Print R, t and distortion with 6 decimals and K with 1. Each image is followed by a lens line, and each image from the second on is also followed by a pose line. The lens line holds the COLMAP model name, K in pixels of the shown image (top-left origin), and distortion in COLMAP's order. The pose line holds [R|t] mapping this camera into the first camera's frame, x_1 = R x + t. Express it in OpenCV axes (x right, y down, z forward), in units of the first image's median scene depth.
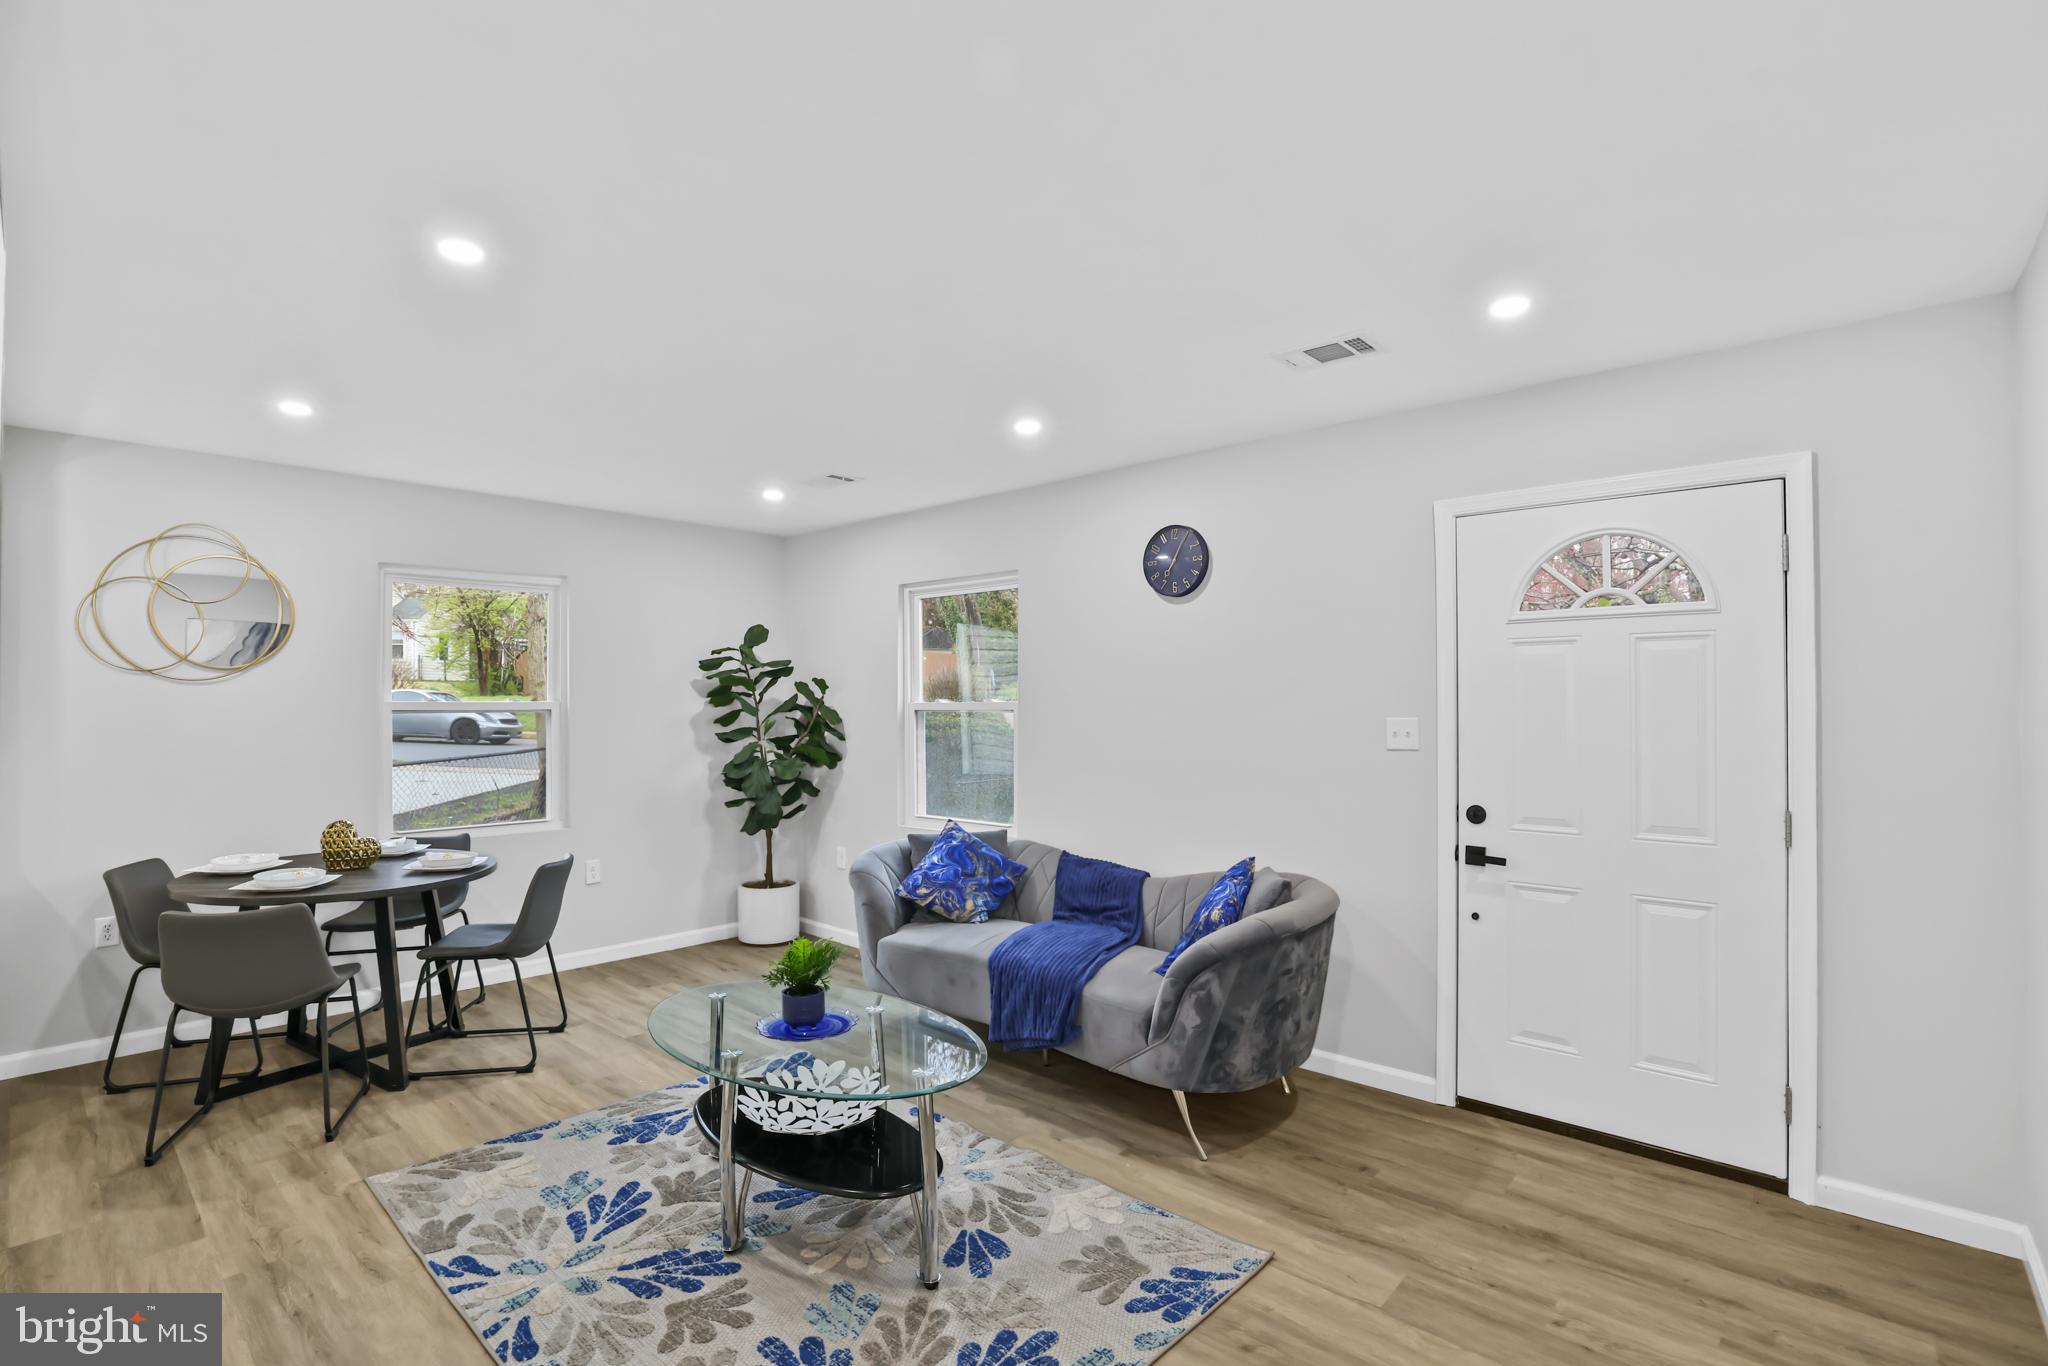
lens RADIAL K [[967.3, 0, 1029.7], [0, 967.3, 688.5], [0, 0, 1]] dist [-0.039549, 0.011304]
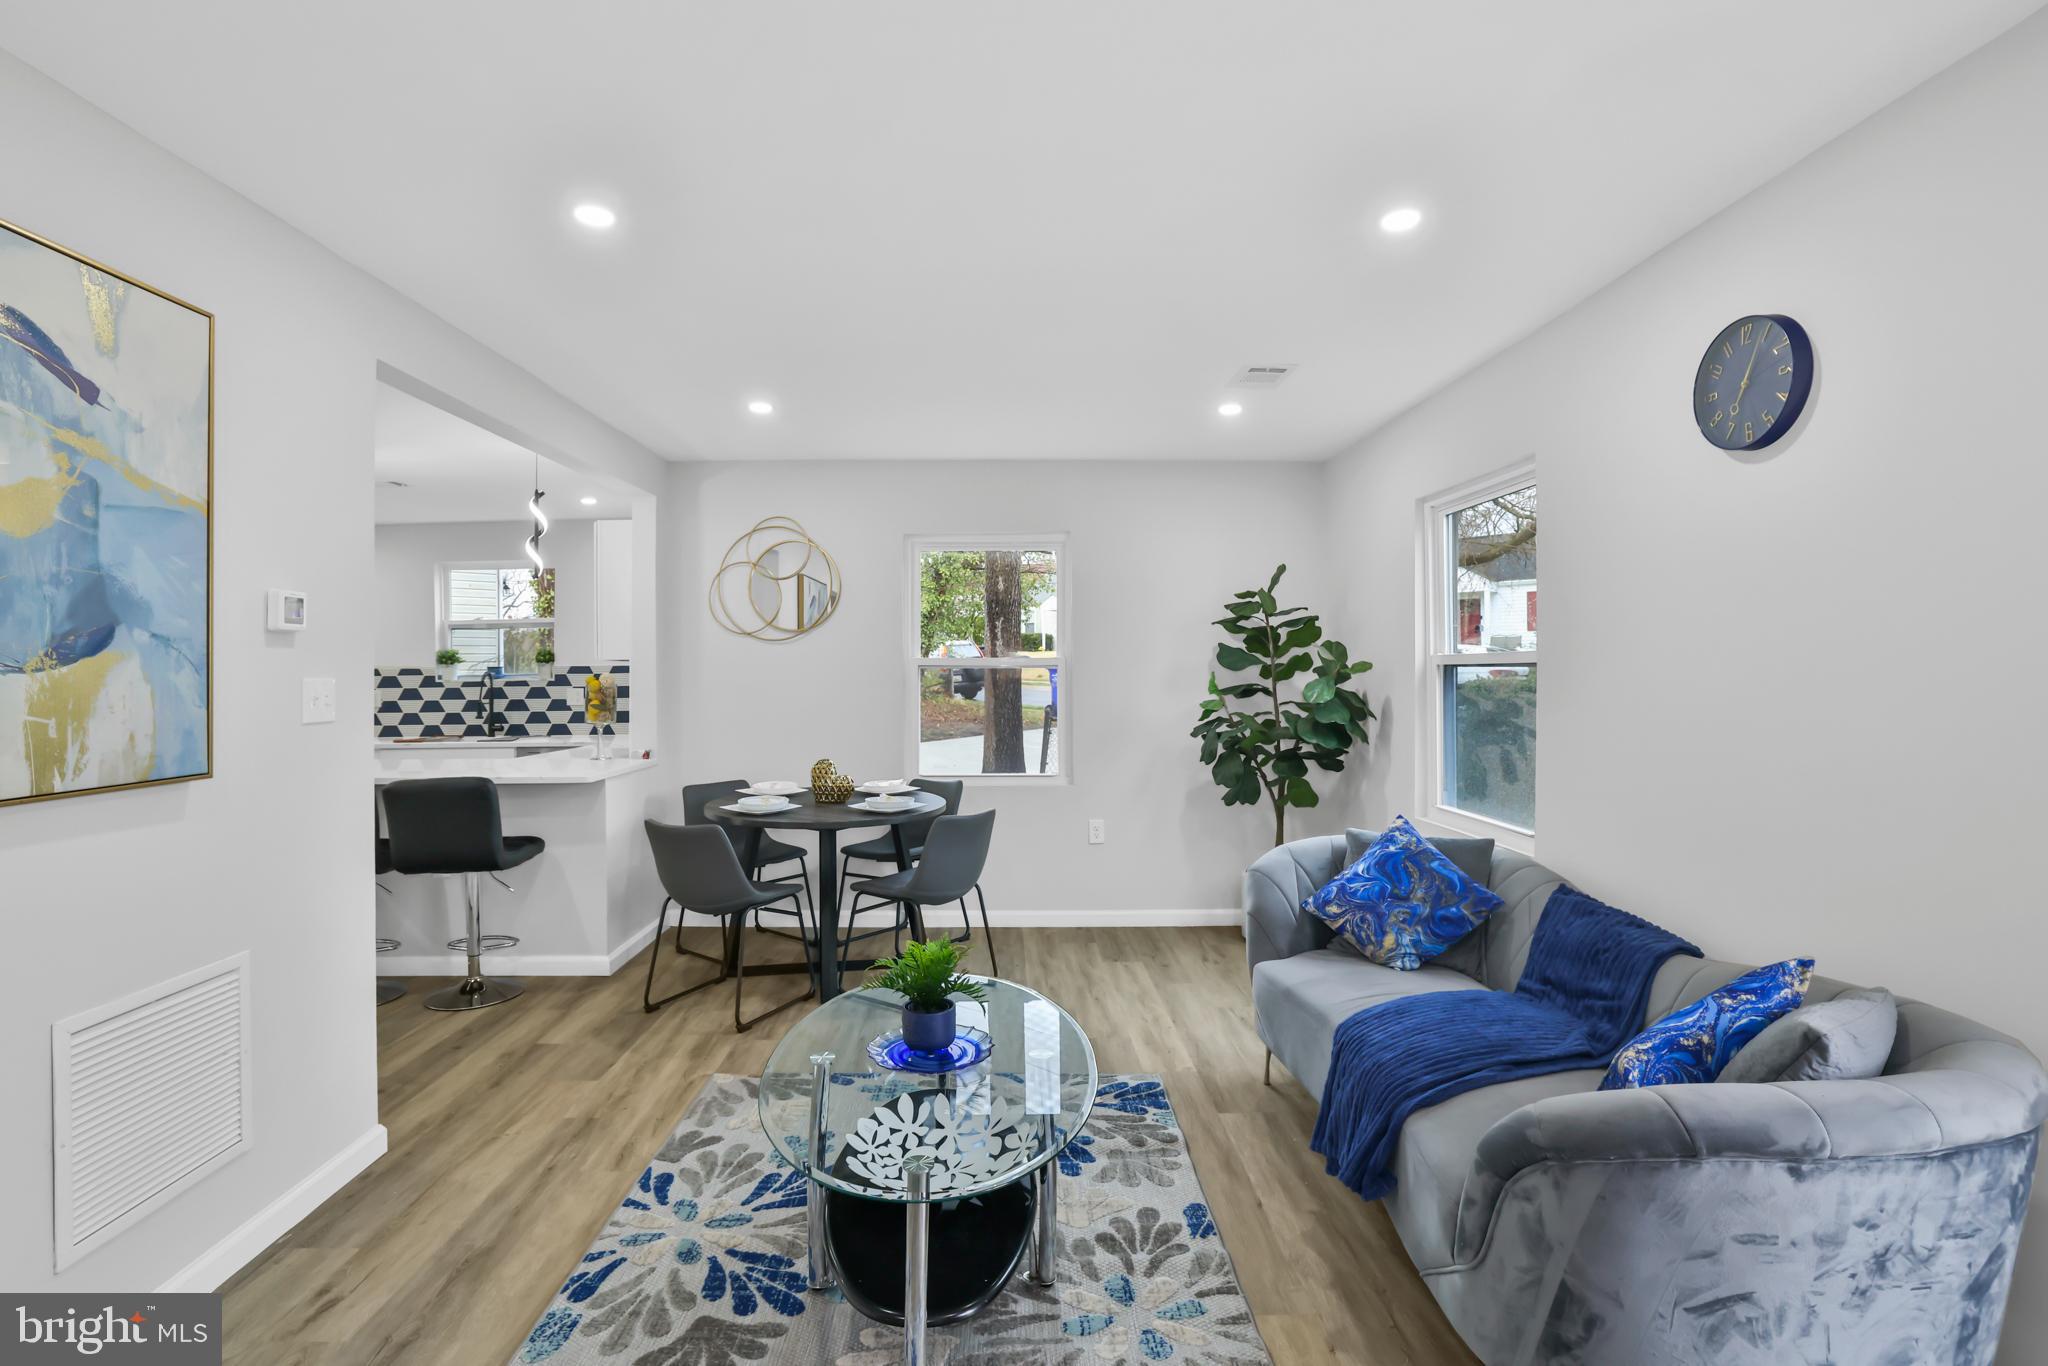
lens RADIAL K [[967.3, 0, 1019.7], [0, 967.3, 656.8], [0, 0, 1]] dist [-0.039549, 0.011304]
pose [[0.676488, -0.010764, -0.736375, 0.304826], [0.010951, 0.999930, -0.004557, 0.023882], [0.736372, -0.004981, 0.676558, 0.390083]]
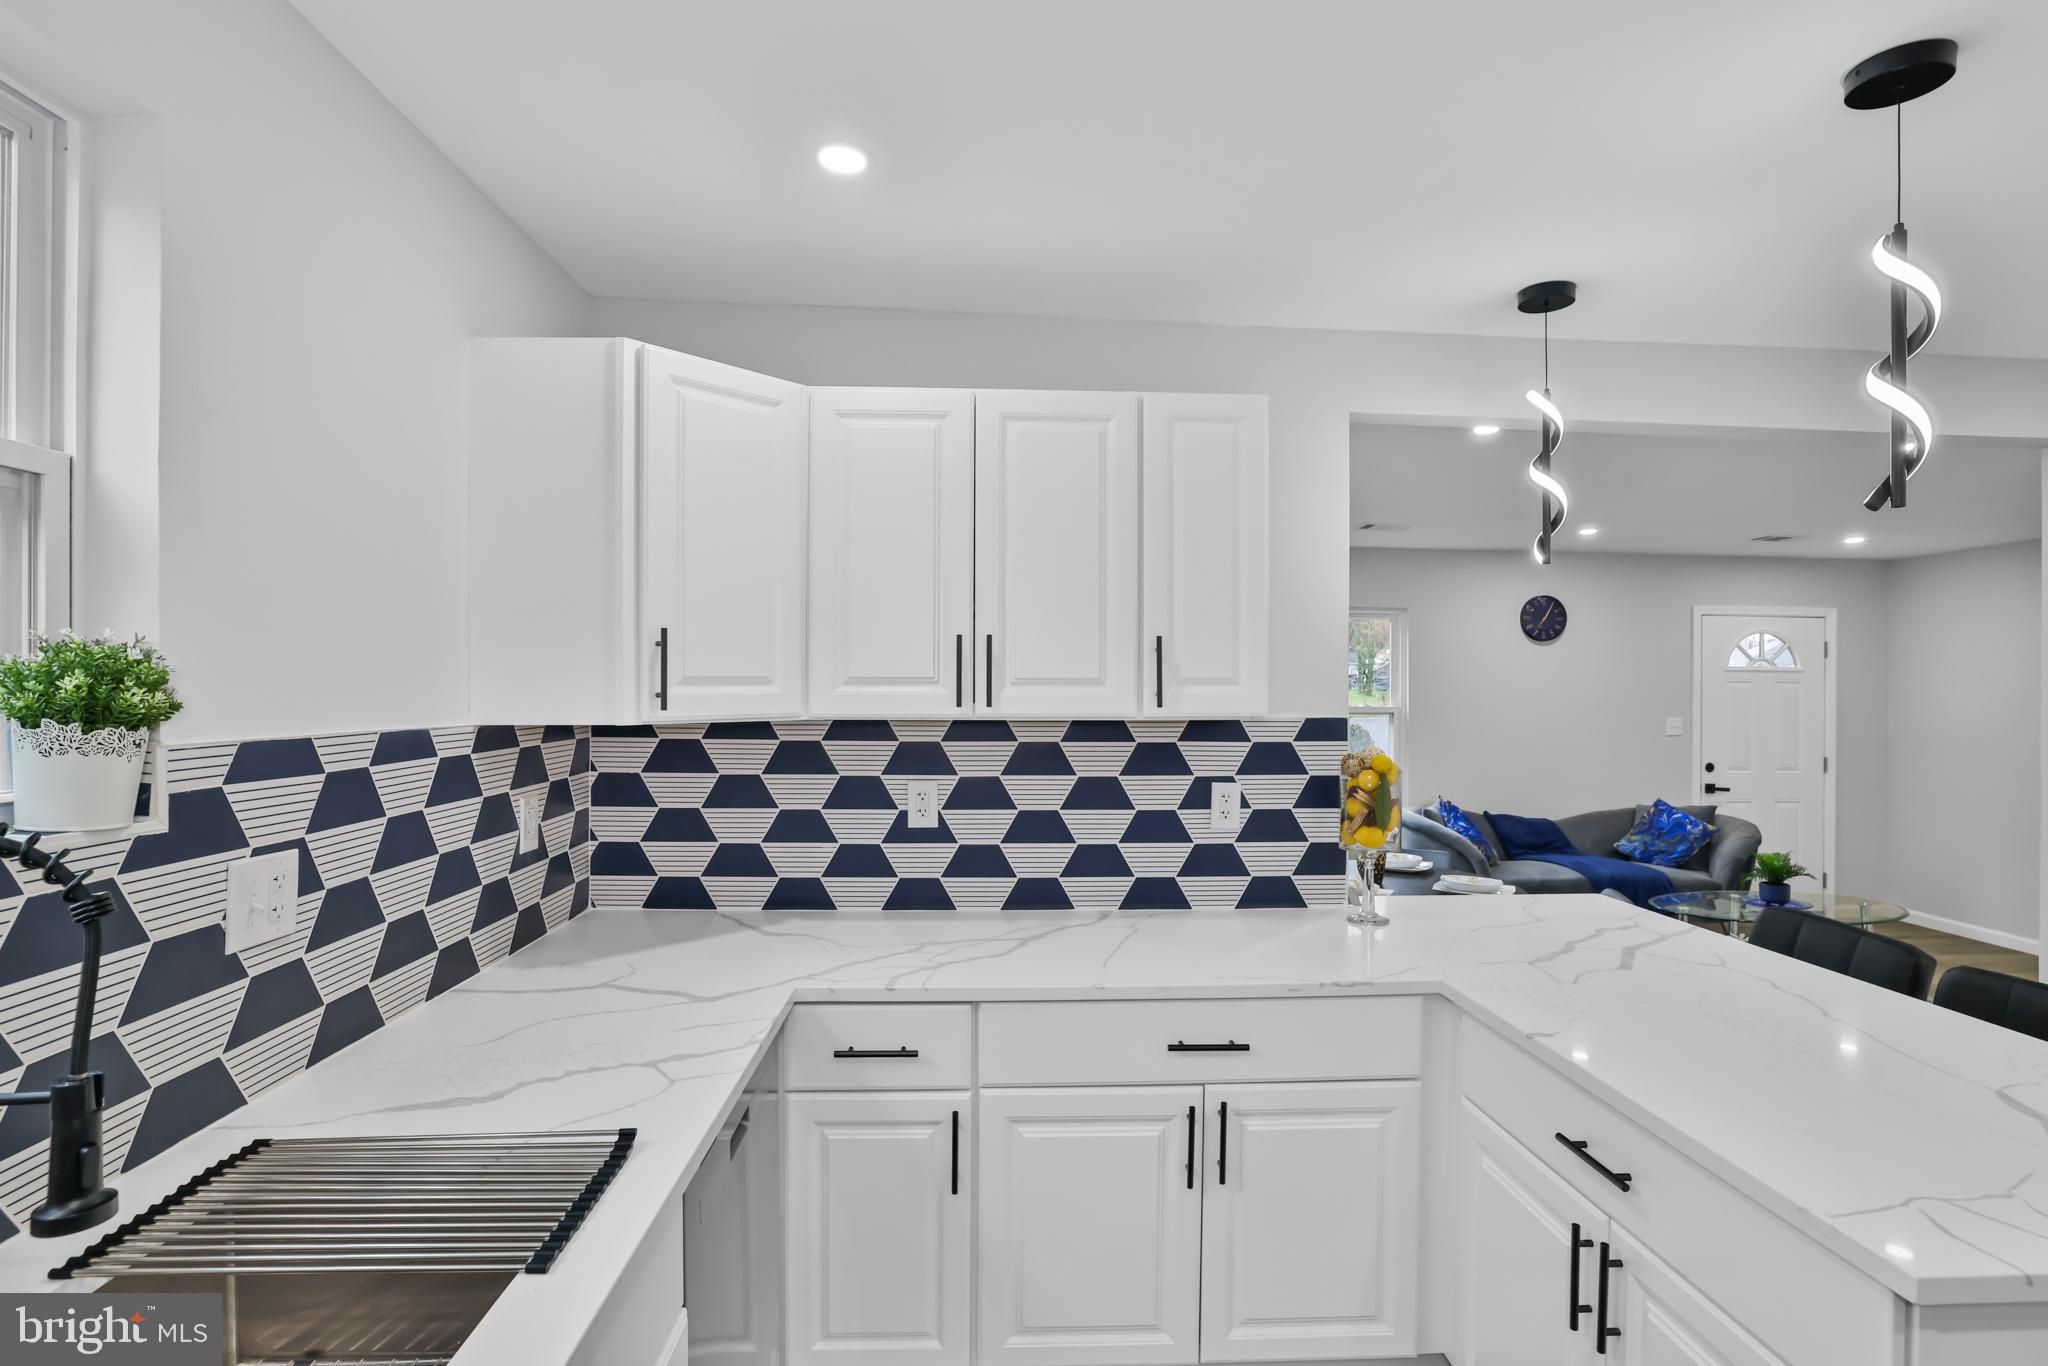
lens RADIAL K [[967.3, 0, 1011.9], [0, 967.3, 684.7], [0, 0, 1]] dist [-0.039549, 0.011304]
pose [[0.714596, 0.016565, 0.699342, -1.783616], [-0.014868, 0.999853, -0.008490, 0.000393], [-0.699380, -0.004331, 0.714737, 0.569092]]
